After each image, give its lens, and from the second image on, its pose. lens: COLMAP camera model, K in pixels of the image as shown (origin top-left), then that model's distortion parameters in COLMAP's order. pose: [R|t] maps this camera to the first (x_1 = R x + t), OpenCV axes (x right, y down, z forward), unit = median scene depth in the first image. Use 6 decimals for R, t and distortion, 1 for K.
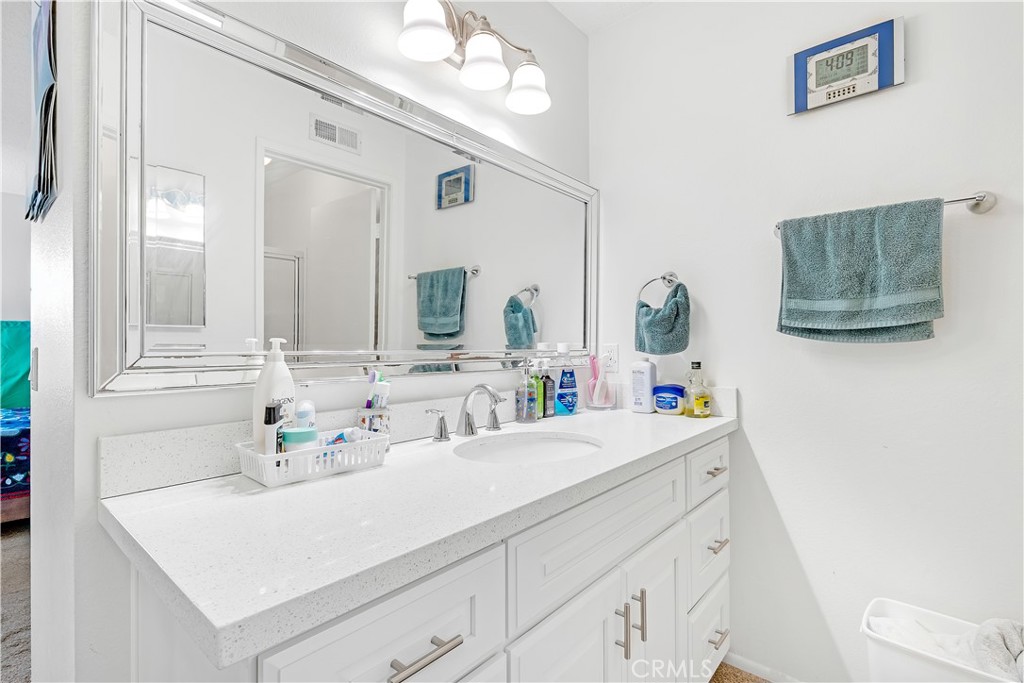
lens RADIAL K [[471.0, 0, 508.1], [0, 471.0, 343.3], [0, 0, 1]] dist [-0.006765, 0.000201]
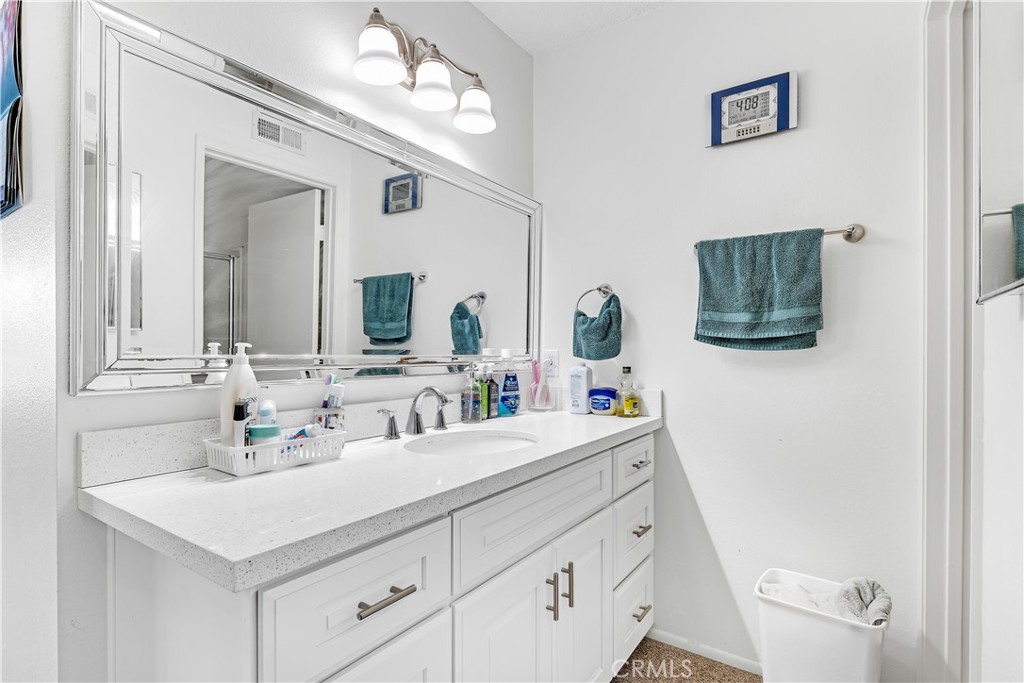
lens RADIAL K [[505.5, 0, 502.7], [0, 505.5, 350.1], [0, 0, 1]] dist [-0.006029, -0.001108]
pose [[0.995553, 0.005691, 0.094036, 0.001043], [-0.005979, 0.999978, 0.002779, -0.000712], [-0.094018, -0.003329, 0.995565, -0.169453]]
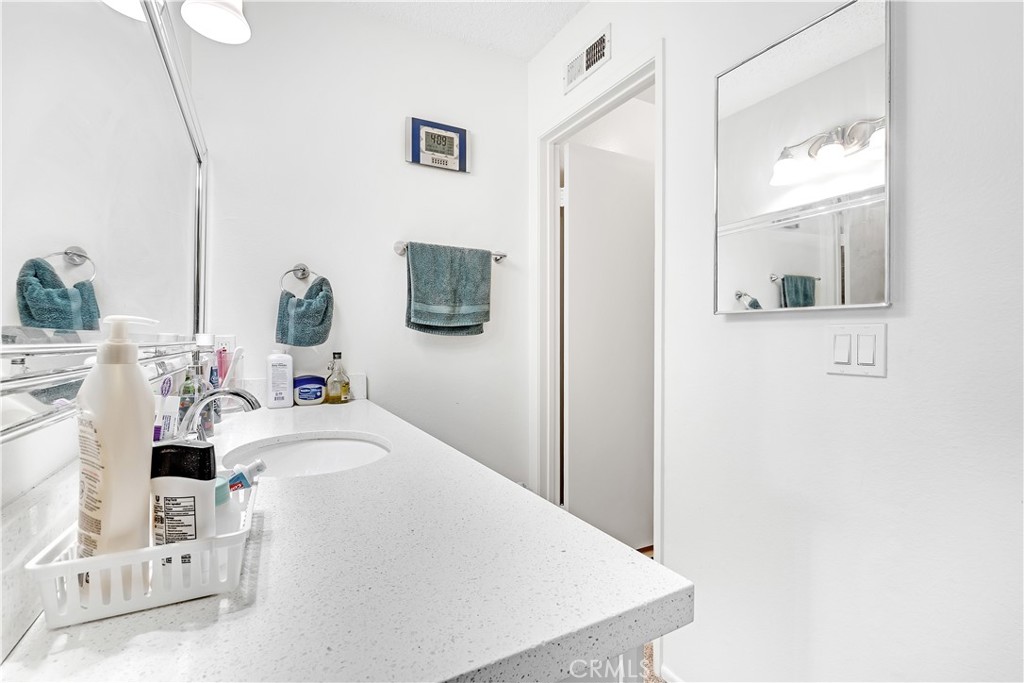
lens RADIAL K [[471.0, 0, 501.7], [0, 471.0, 334.4], [0, 0, 1]] dist [-0.006765, 0.000201]
pose [[0.351092, 0.005010, 0.936328, -0.567903], [-0.006723, 0.999973, -0.002829, -0.001738], [-0.936317, -0.005301, 0.351116, 0.307357]]
